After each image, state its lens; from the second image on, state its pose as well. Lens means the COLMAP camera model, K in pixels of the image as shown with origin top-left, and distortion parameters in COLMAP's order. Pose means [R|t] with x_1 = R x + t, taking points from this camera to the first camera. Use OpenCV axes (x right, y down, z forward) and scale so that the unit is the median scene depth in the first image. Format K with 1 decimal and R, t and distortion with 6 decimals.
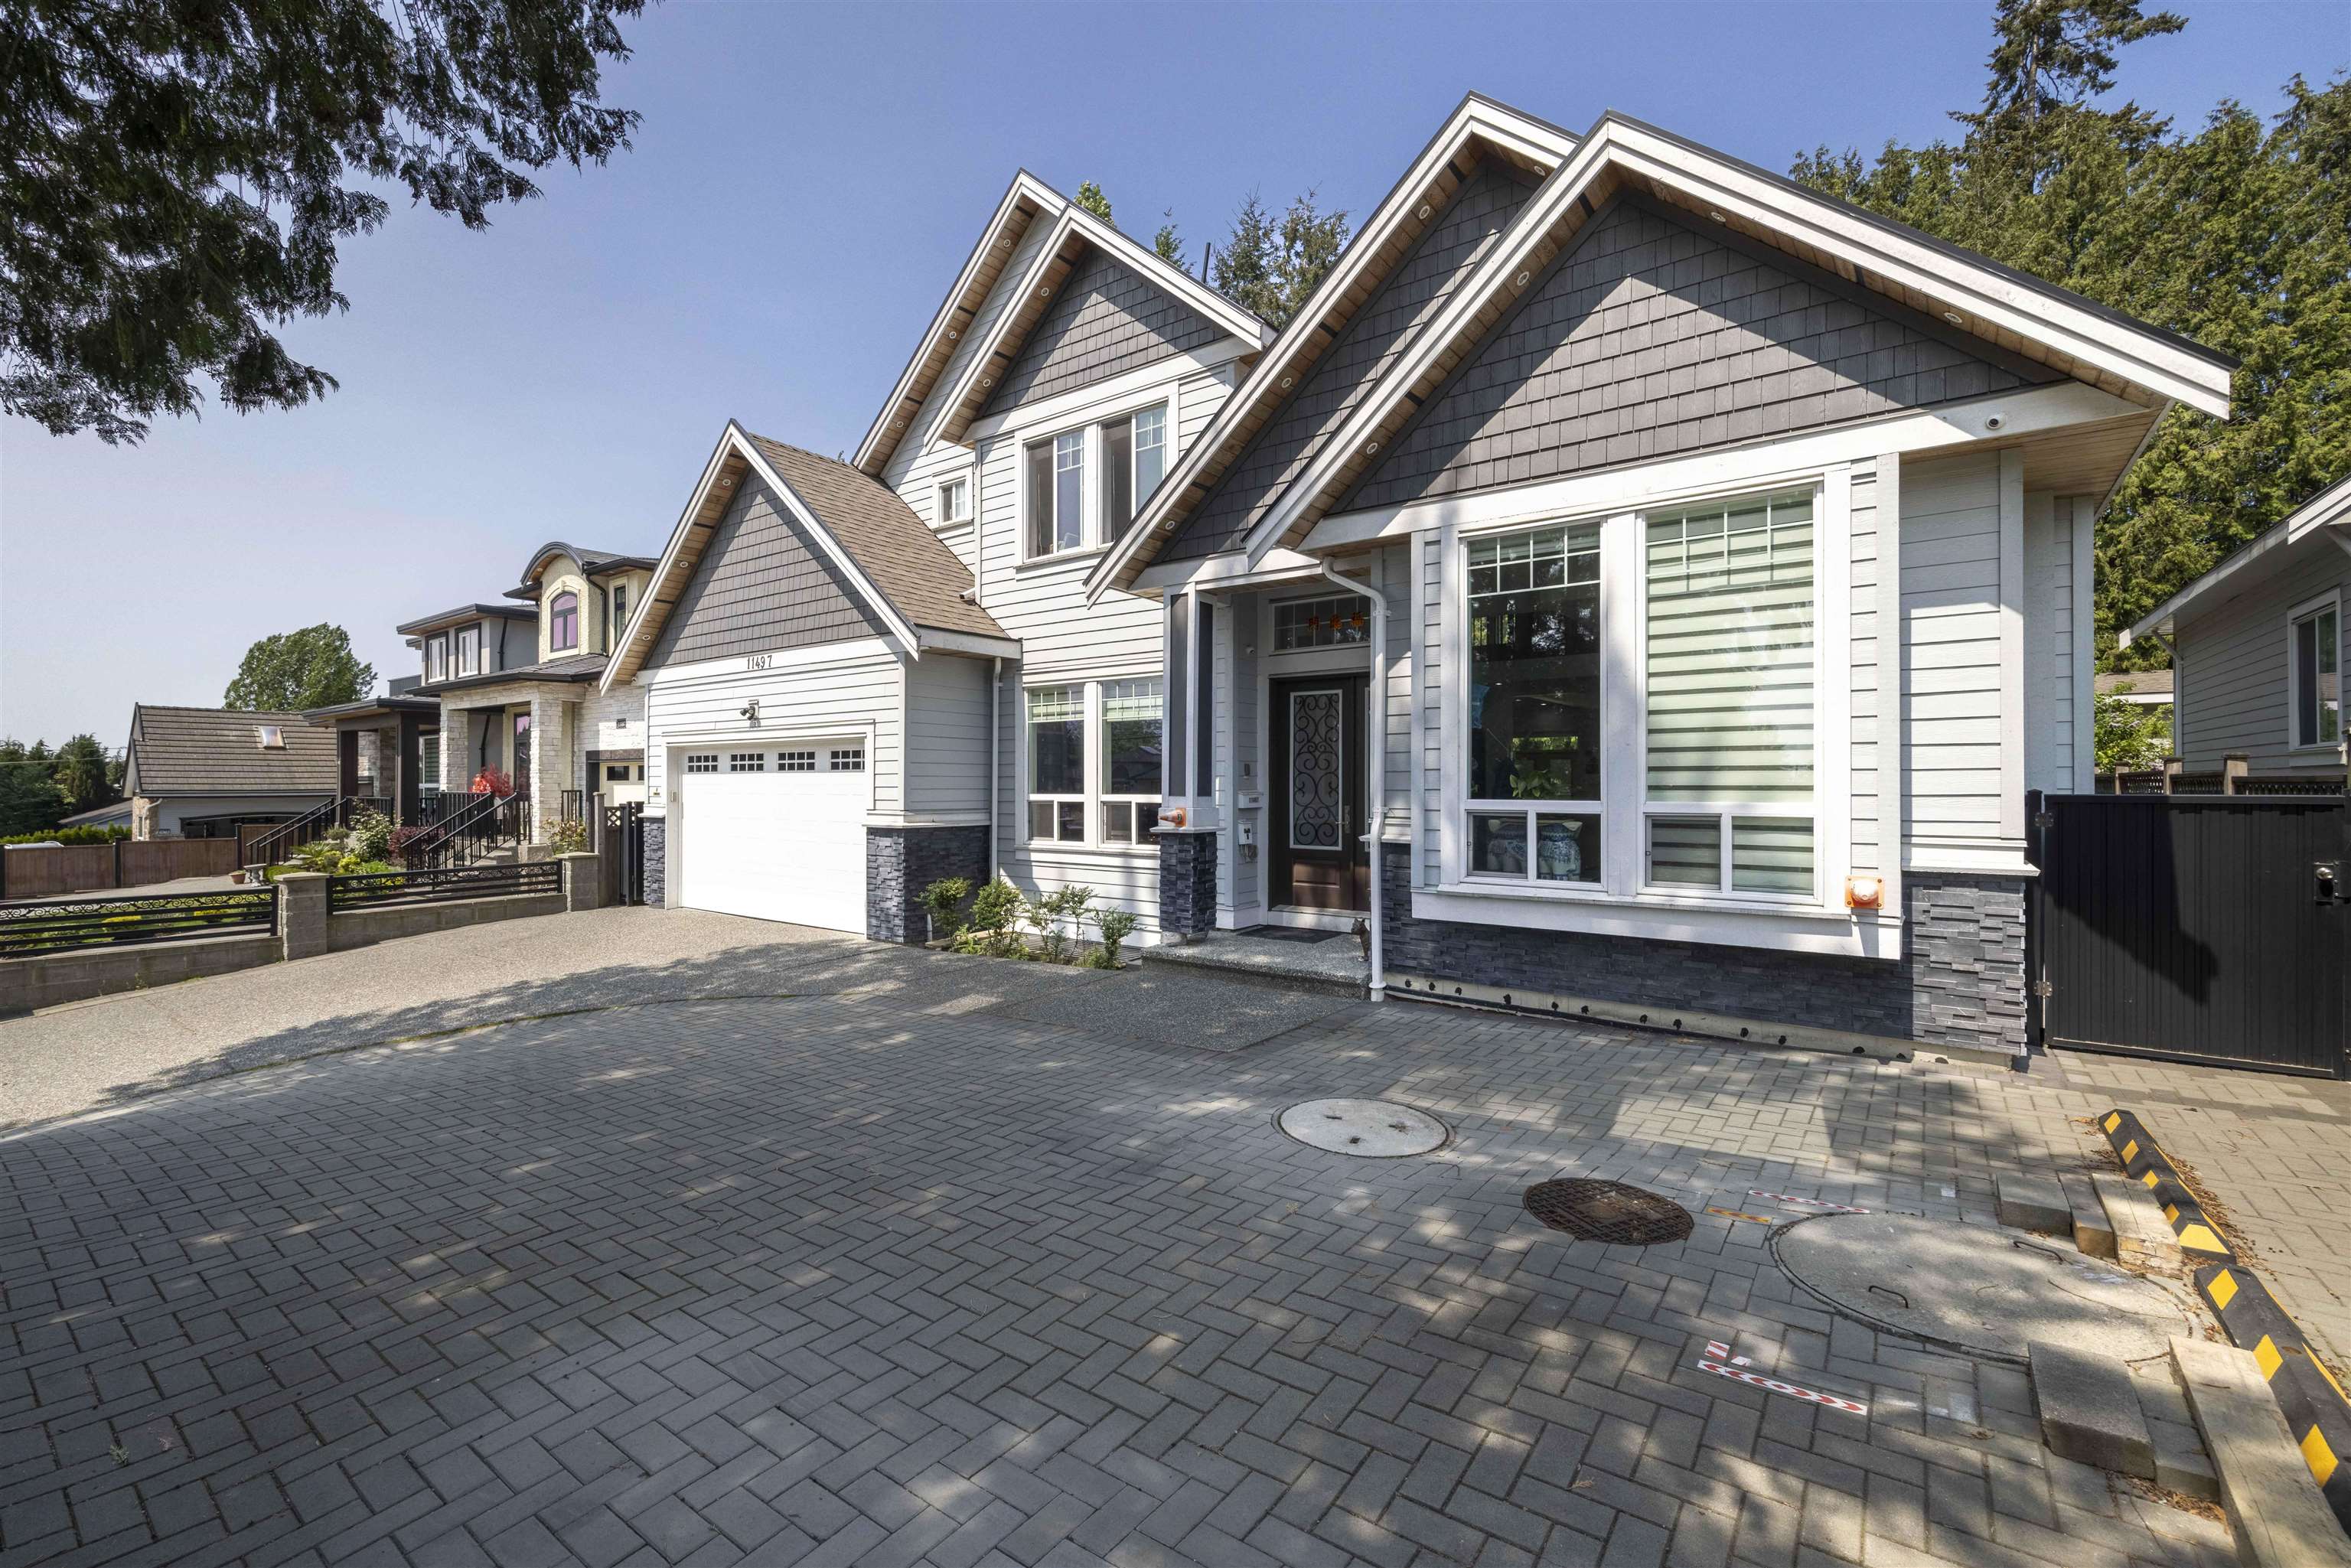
lens RADIAL K [[985.7, 0, 1171.5], [0, 985.7, 779.6], [0, 0, 1]] dist [0.001671, 0.000023]
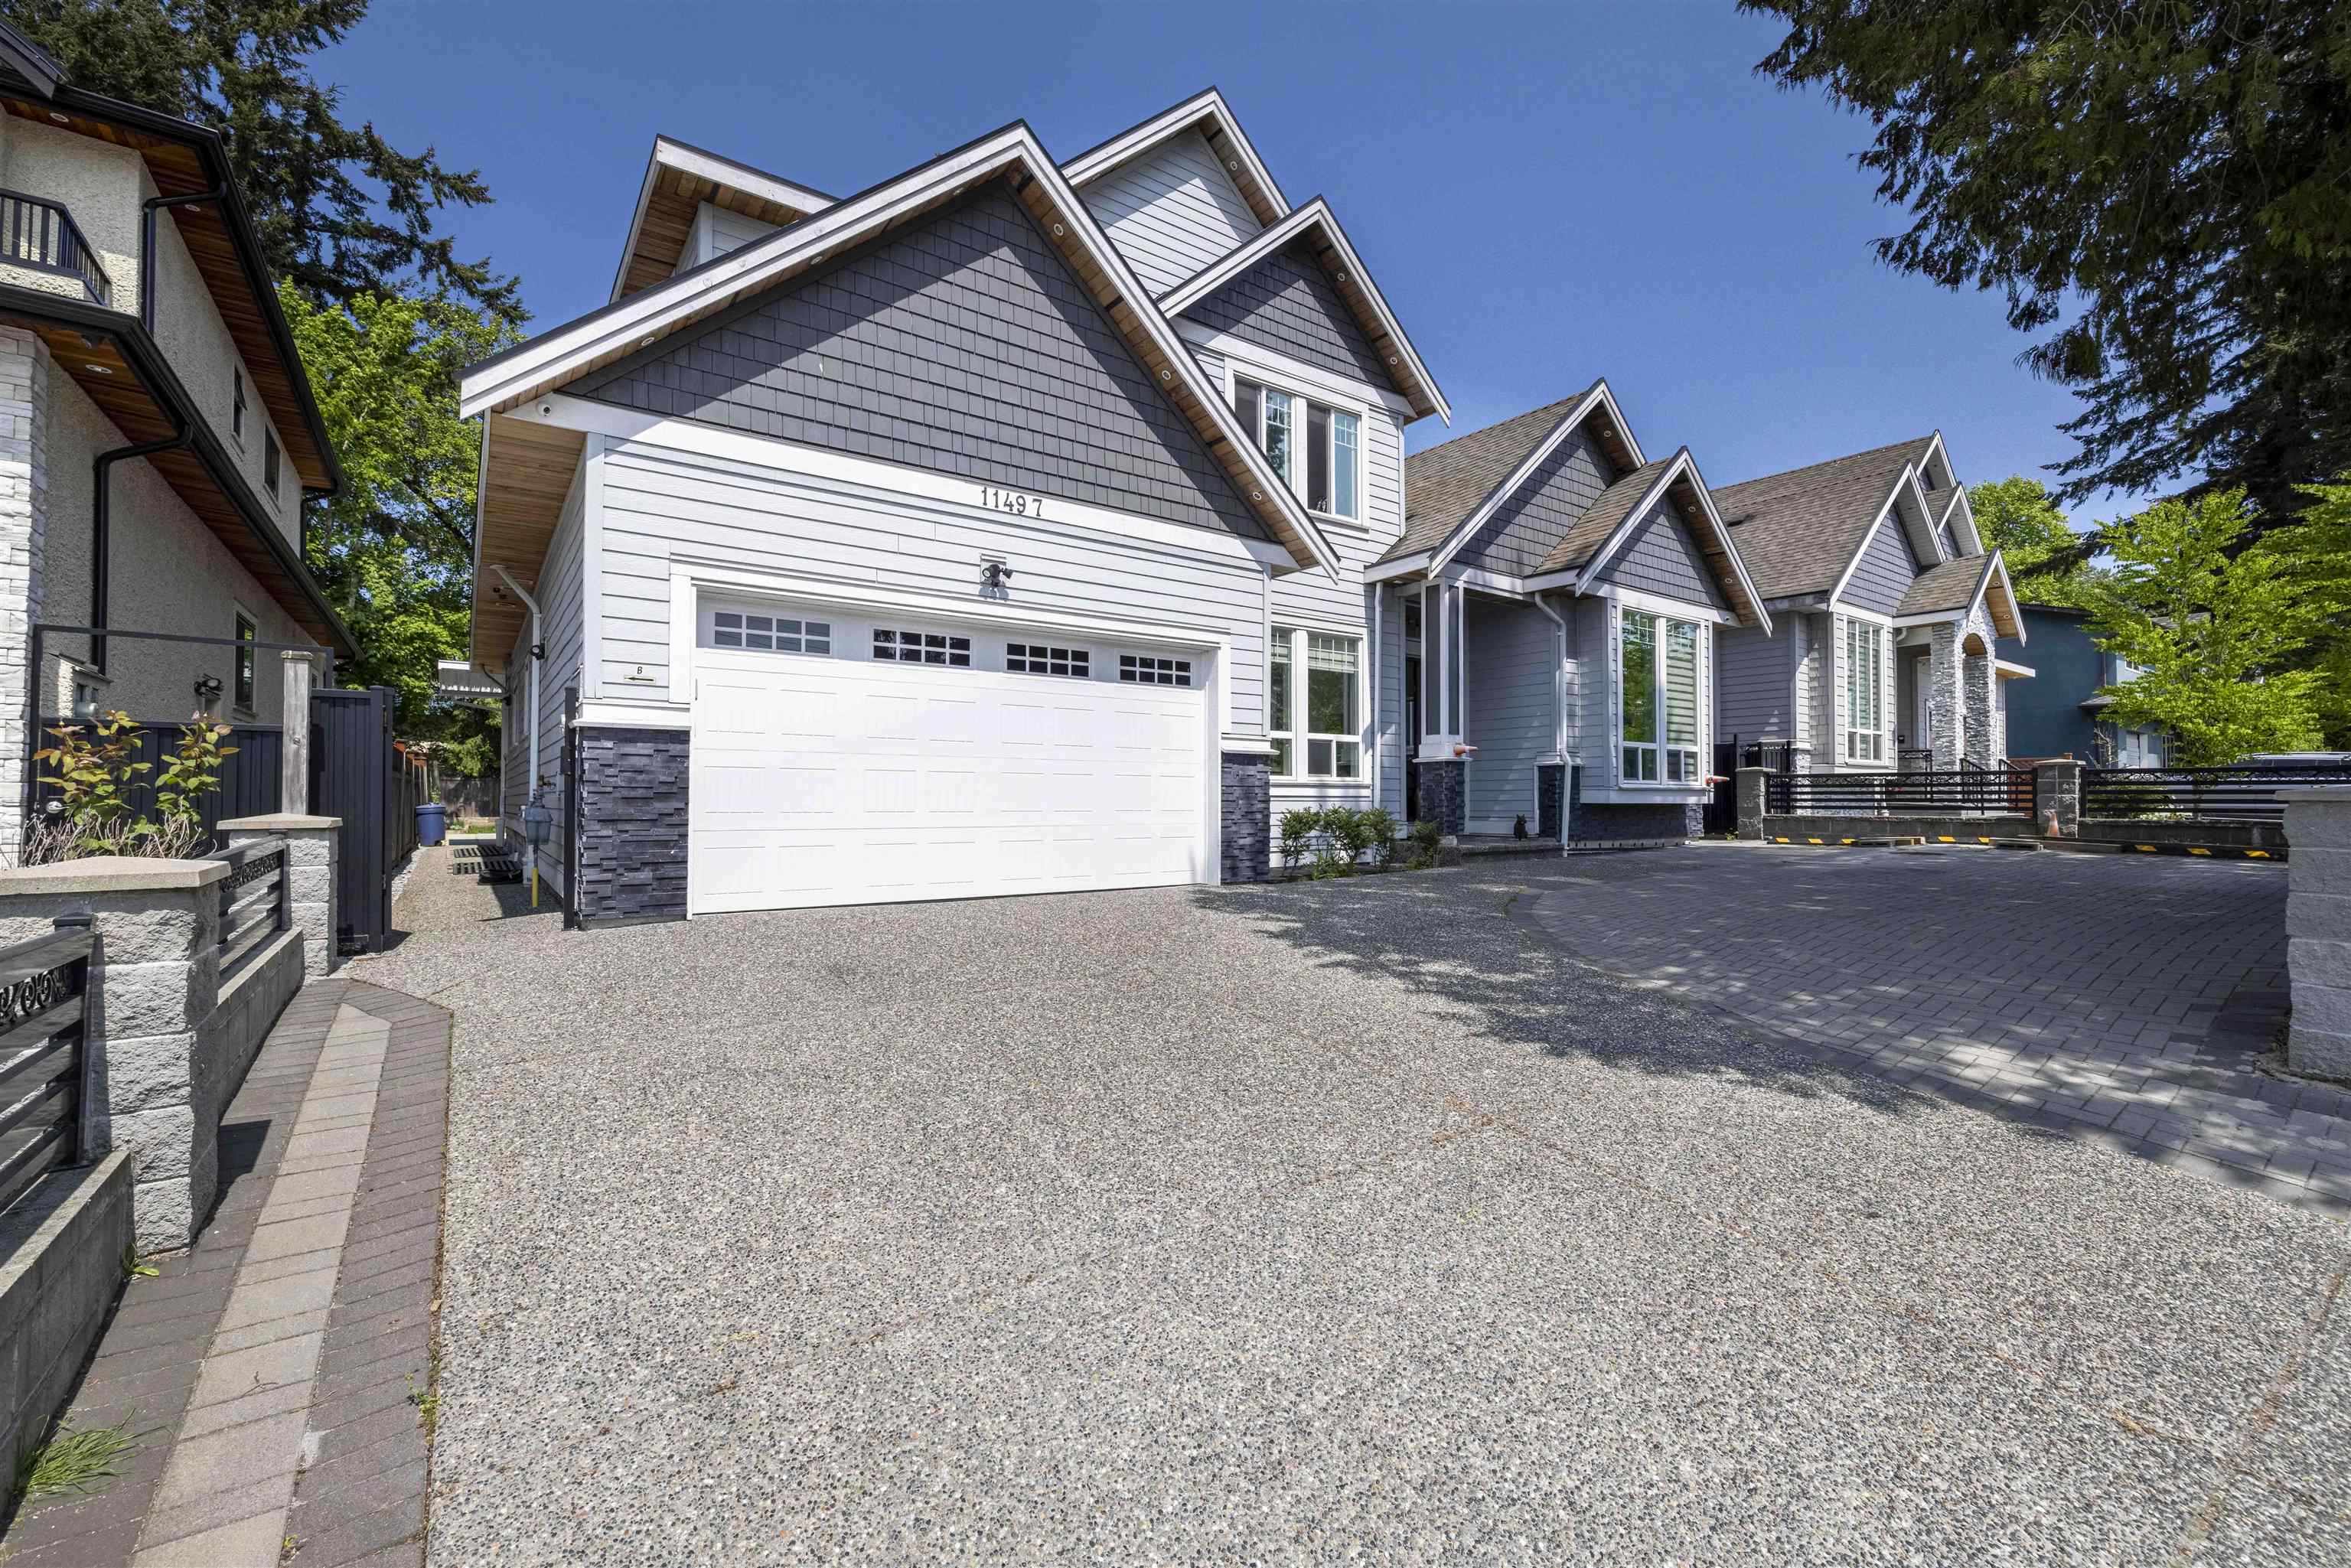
lens RADIAL K [[985.7, 0, 1171.0], [0, 985.7, 788.2], [0, 0, 1]] dist [0.001671, 0.000023]
pose [[0.294528, 0.015410, 0.955519, -1.167877], [-0.005364, 0.999881, -0.014472, 0.093244], [-0.955628, -0.000863, 0.294575, 0.813147]]
